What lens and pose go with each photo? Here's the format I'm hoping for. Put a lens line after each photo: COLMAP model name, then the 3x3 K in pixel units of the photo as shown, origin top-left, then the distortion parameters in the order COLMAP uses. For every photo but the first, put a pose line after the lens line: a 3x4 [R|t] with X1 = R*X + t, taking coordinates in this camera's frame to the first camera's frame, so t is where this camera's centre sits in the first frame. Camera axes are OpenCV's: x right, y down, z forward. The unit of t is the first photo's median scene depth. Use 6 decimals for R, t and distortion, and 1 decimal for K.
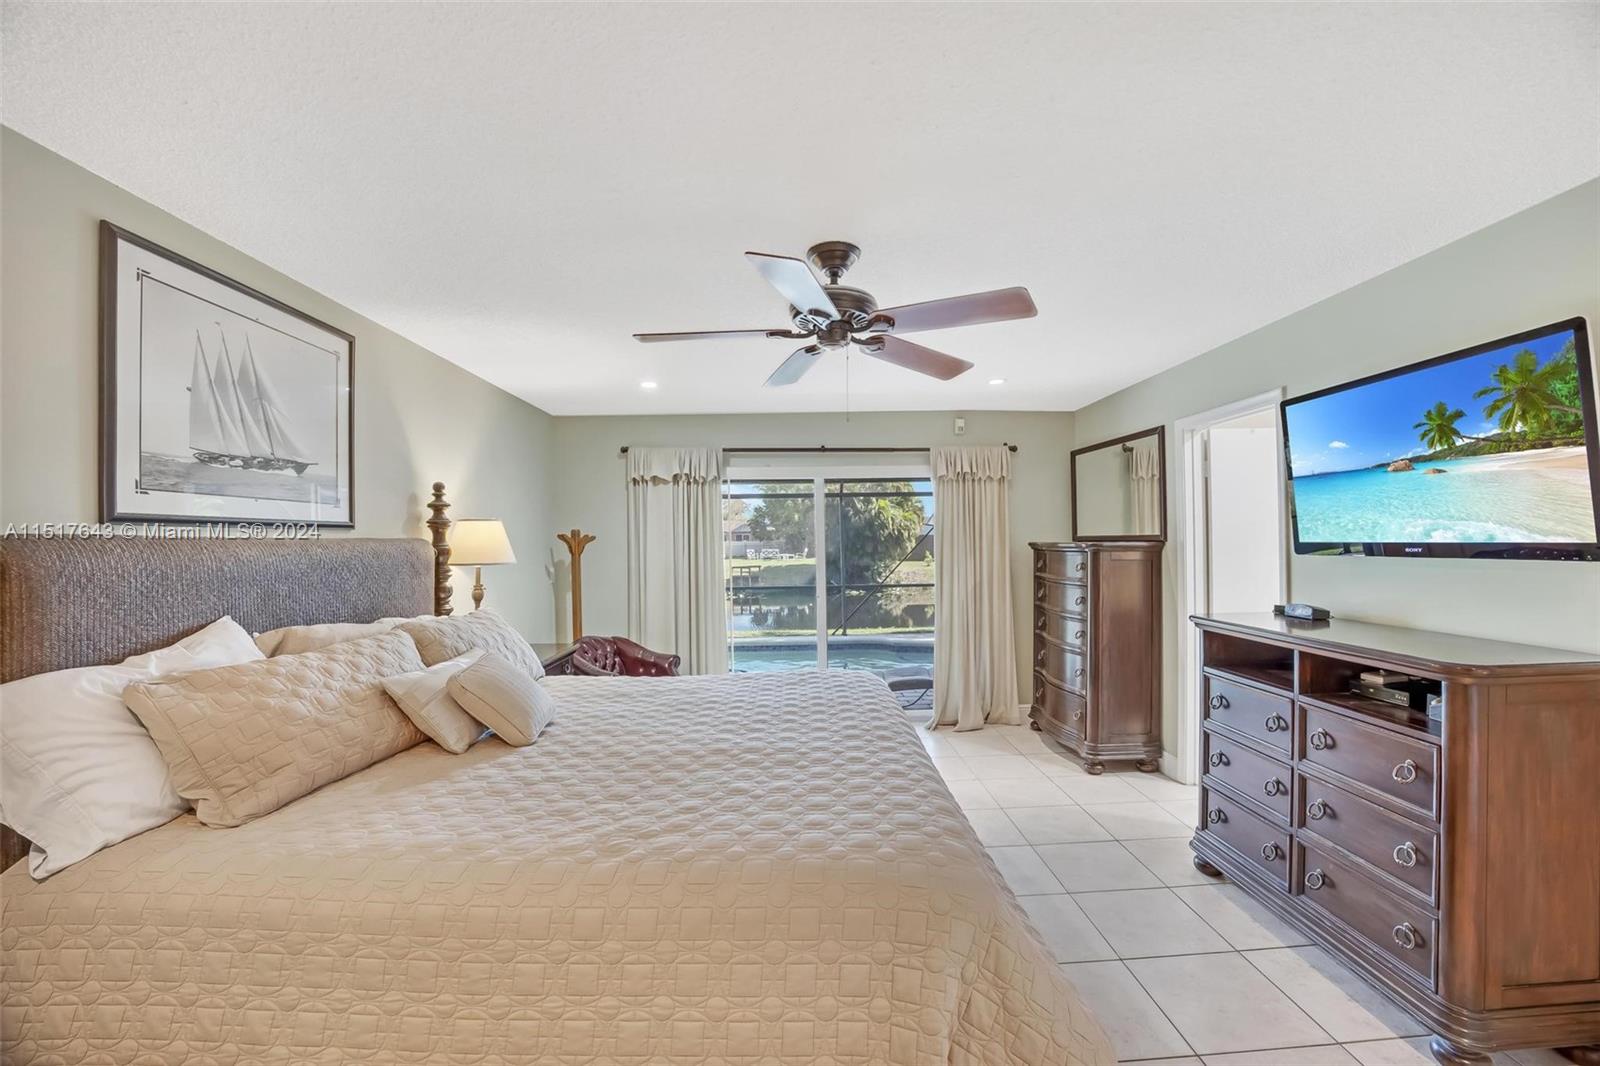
lens RADIAL K [[661.3, 0, 800.3], [0, 661.3, 525.0], [0, 0, 1]] dist [-0.052331, 0.006567]
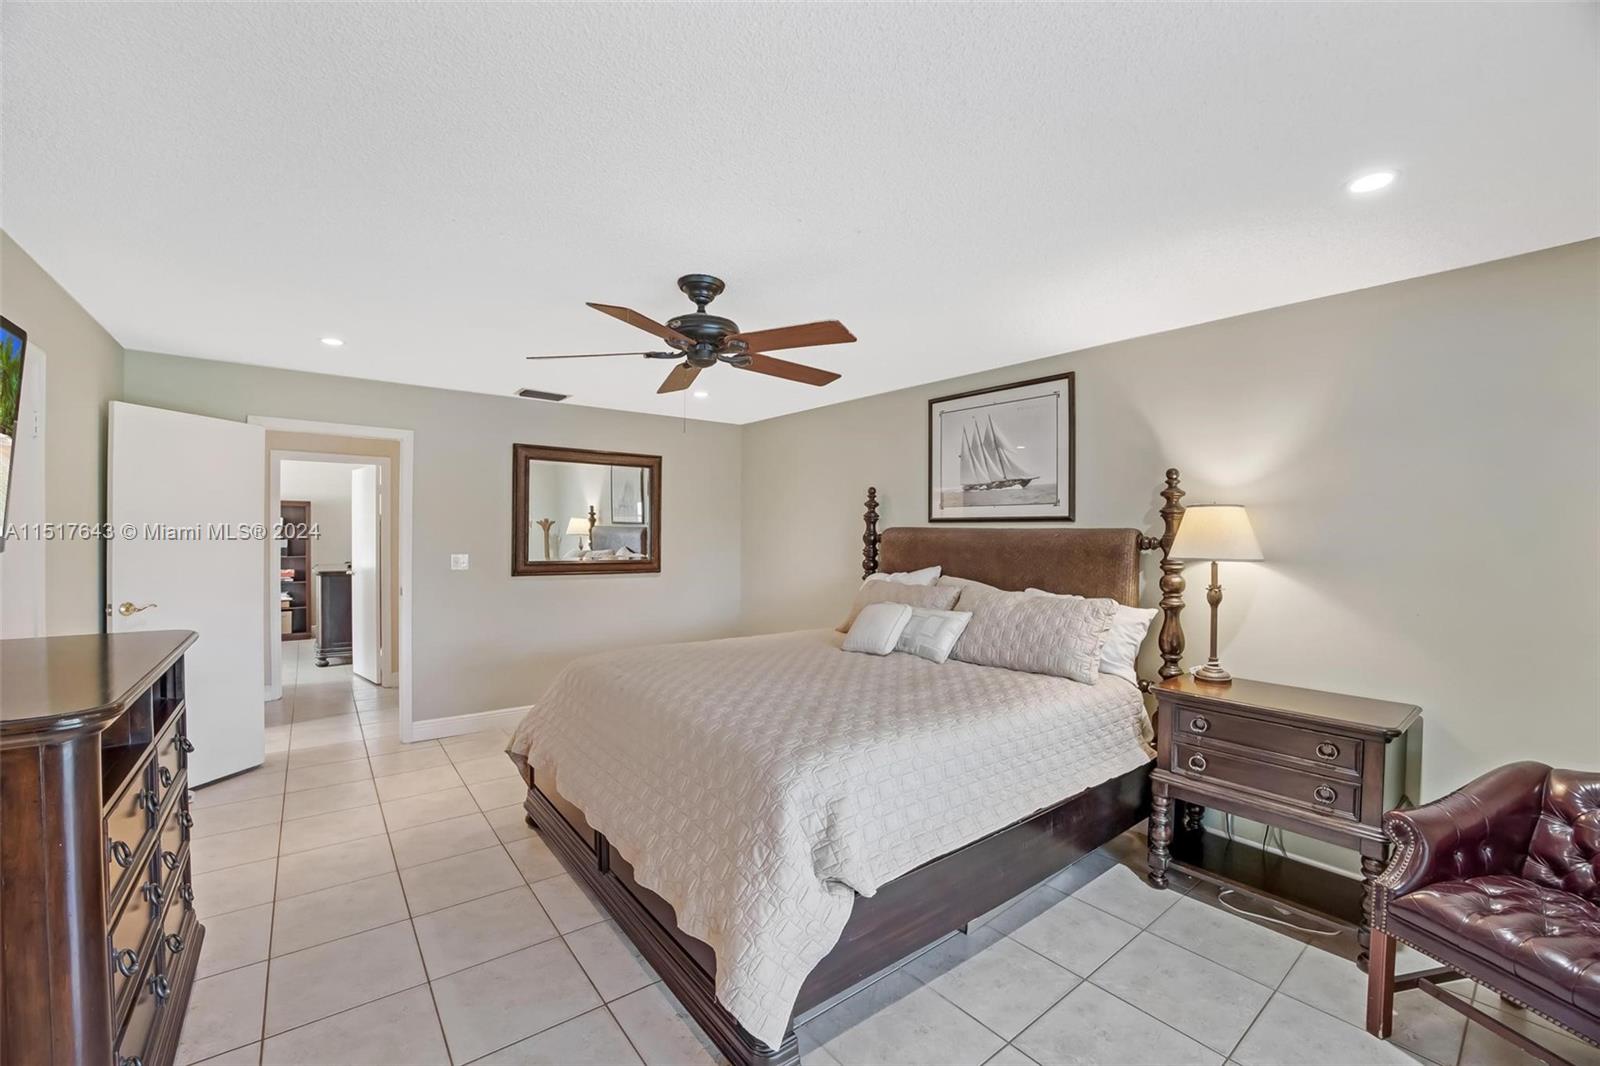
lens RADIAL K [[645.9, 0, 803.1], [0, 645.9, 529.2], [0, 0, 1]] dist [-0.057309, 0.007793]
pose [[-0.806165, 0.006628, -0.591653, 0.526765], [0.017467, 0.999768, -0.012600, 0.030625], [0.591432, -0.020492, -0.806094, 1.813903]]
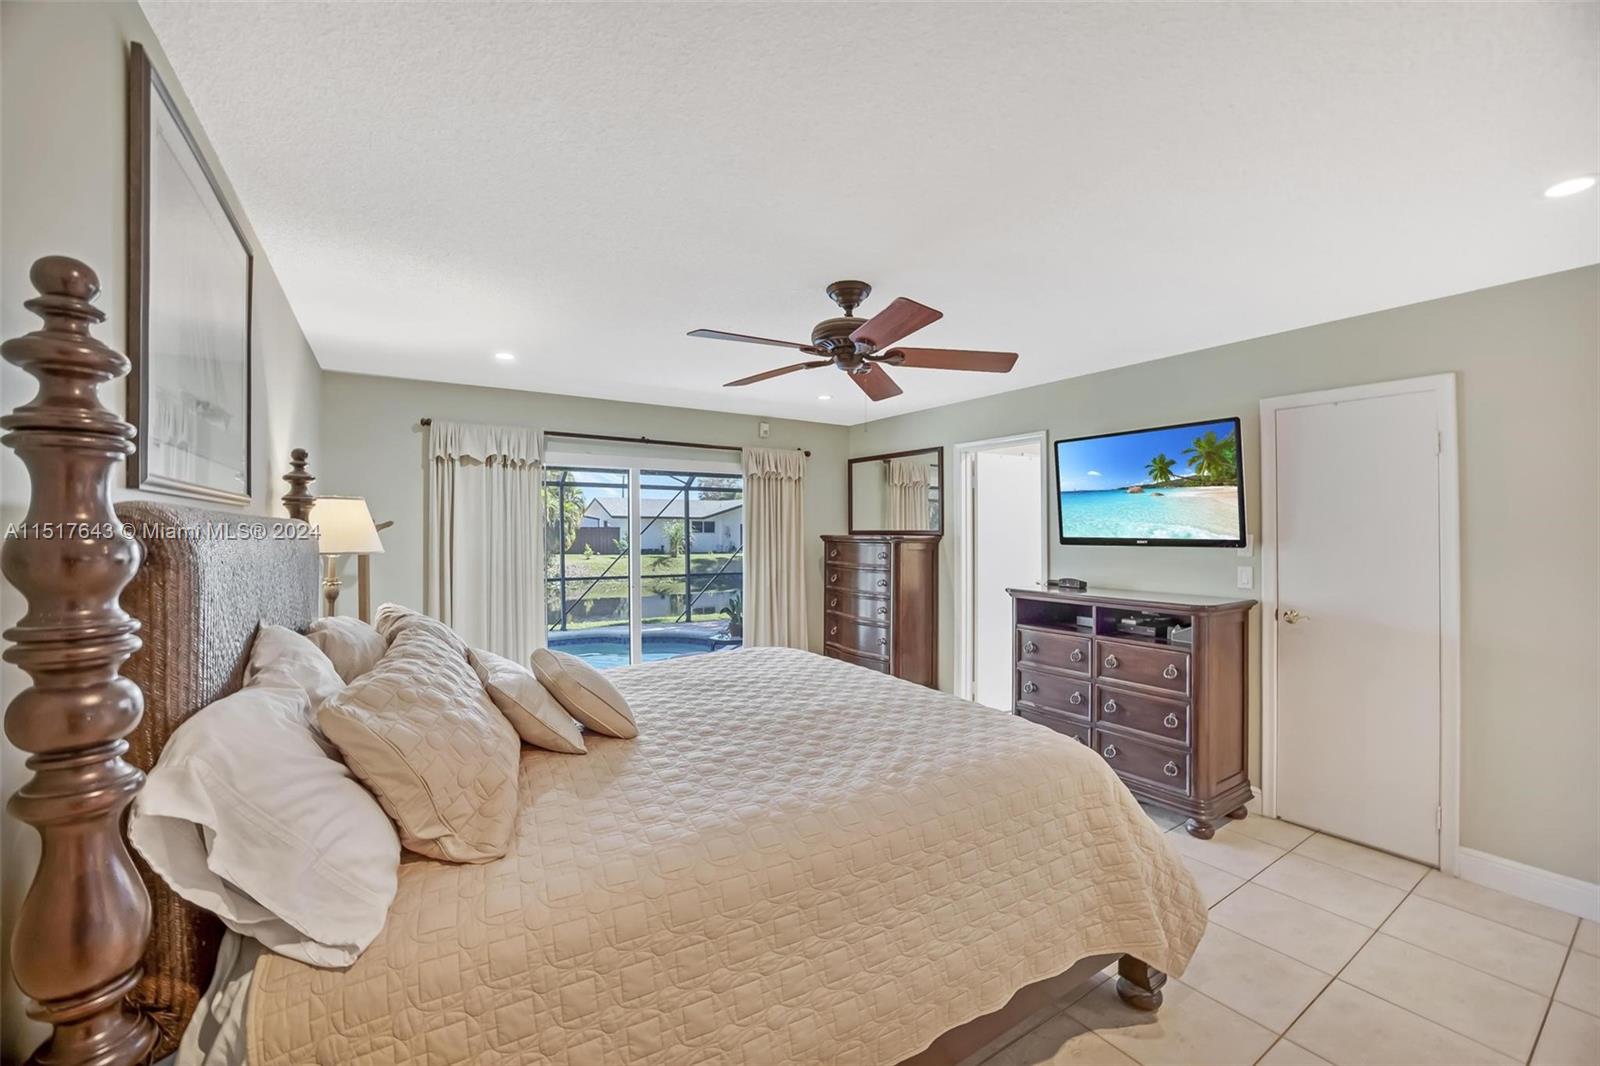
lens RADIAL K [[661.3, 0, 815.2], [0, 661.3, 510.8], [0, 0, 1]] dist [-0.052331, 0.006567]
pose [[0.845111, 0.031386, 0.533670, -0.558685], [-0.025305, 0.999505, -0.018710, 0.010040], [-0.533992, 0.002308, 0.845486, 0.020602]]
